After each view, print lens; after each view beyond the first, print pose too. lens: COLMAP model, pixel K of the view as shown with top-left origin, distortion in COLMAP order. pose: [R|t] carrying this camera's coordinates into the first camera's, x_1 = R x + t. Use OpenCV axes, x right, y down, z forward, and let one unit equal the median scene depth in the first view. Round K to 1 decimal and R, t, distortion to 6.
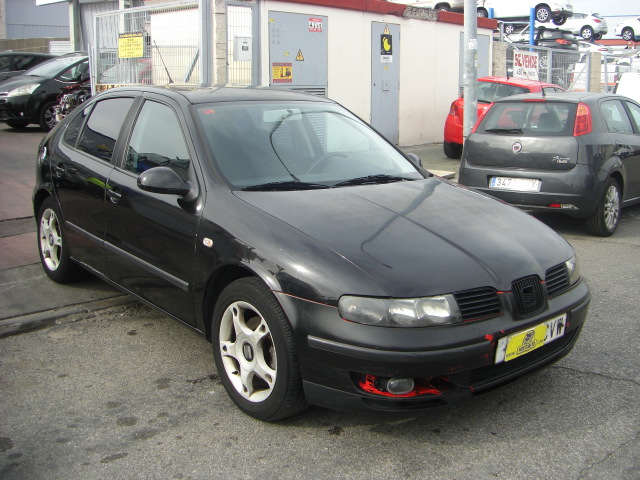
lens RADIAL K [[723.4, 0, 347.2], [0, 723.4, 197.5], [0, 0, 1]] dist [-0.180364, 0.131837]
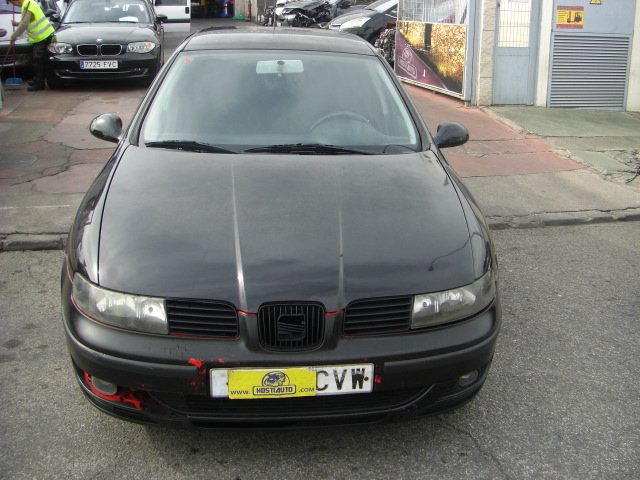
lens RADIAL K [[723.4, 0, 347.2], [0, 723.4, 197.5], [0, 0, 1]] dist [-0.180364, 0.131837]
pose [[0.828300, 0.153239, -0.538923, 0.655833], [-0.106882, 0.987424, 0.116493, -0.087633], [0.549996, -0.038890, 0.834261, 0.381413]]
